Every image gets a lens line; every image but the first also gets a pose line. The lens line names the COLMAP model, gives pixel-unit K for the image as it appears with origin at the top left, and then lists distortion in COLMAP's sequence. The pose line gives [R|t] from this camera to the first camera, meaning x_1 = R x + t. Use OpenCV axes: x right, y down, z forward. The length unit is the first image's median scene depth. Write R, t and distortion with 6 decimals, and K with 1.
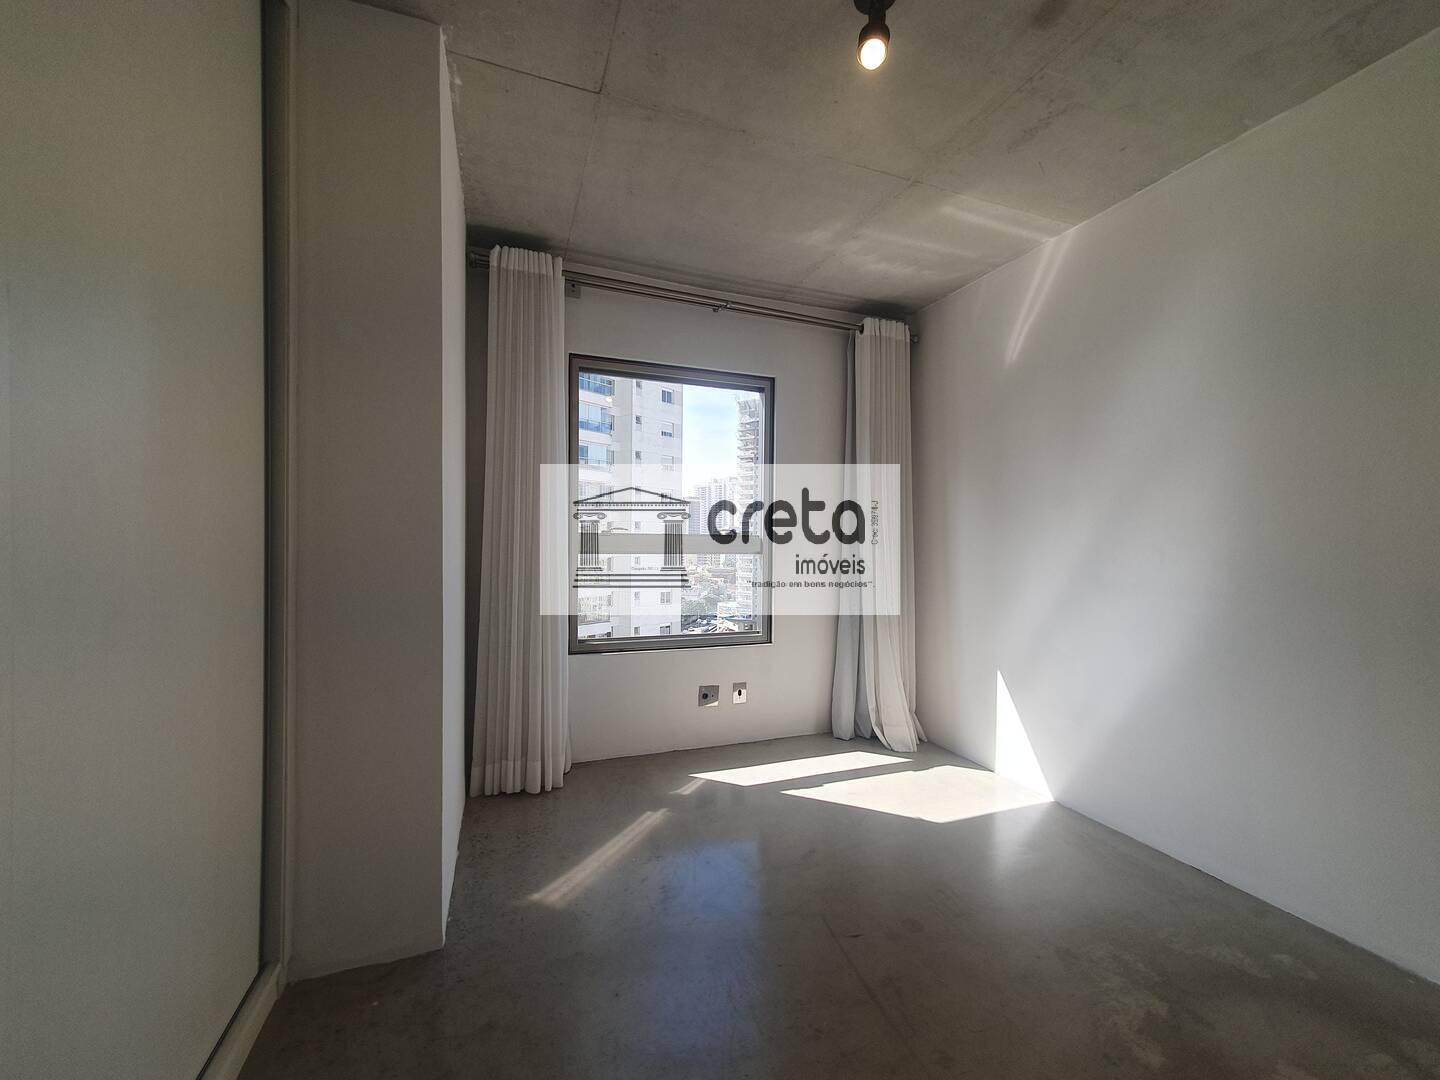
lens RADIAL K [[572.7, 0, 718.2], [0, 572.7, 556.4], [0, 0, 1]] dist [0.008784, -0.000039]
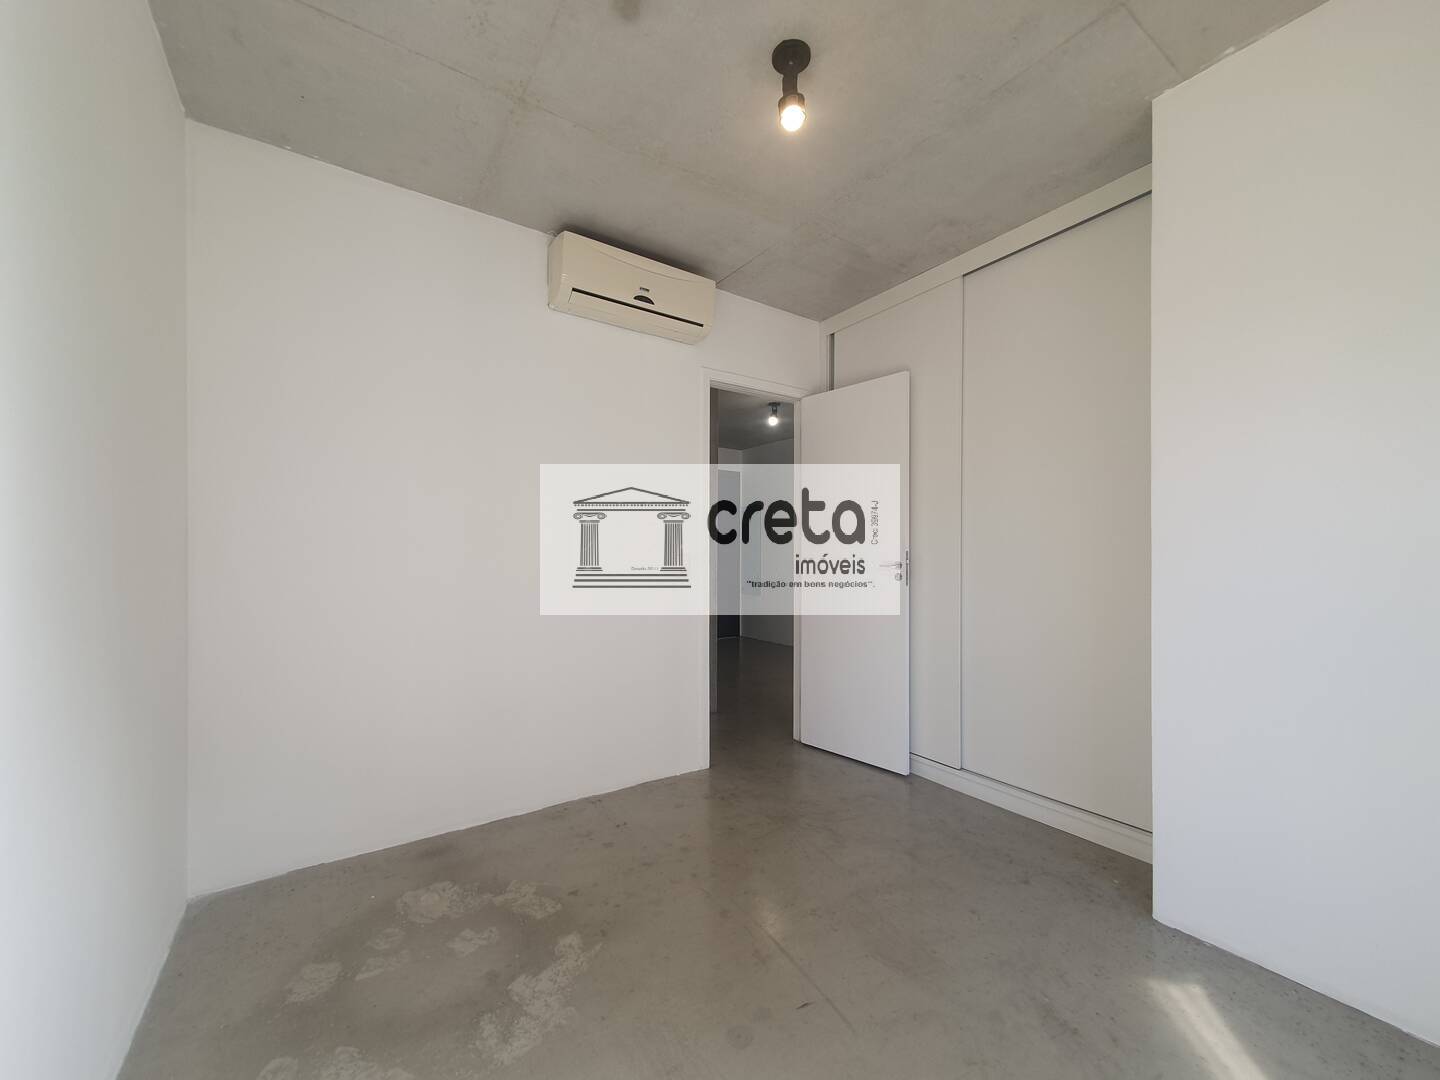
lens RADIAL K [[572.7, 0, 718.2], [0, 572.7, 556.4], [0, 0, 1]] dist [0.008784, -0.000039]
pose [[-0.969122, -0.011680, -0.246306, 0.677256], [-0.015343, 0.999798, 0.012959, -0.007871], [0.246105, 0.016338, -0.969106, 2.074174]]
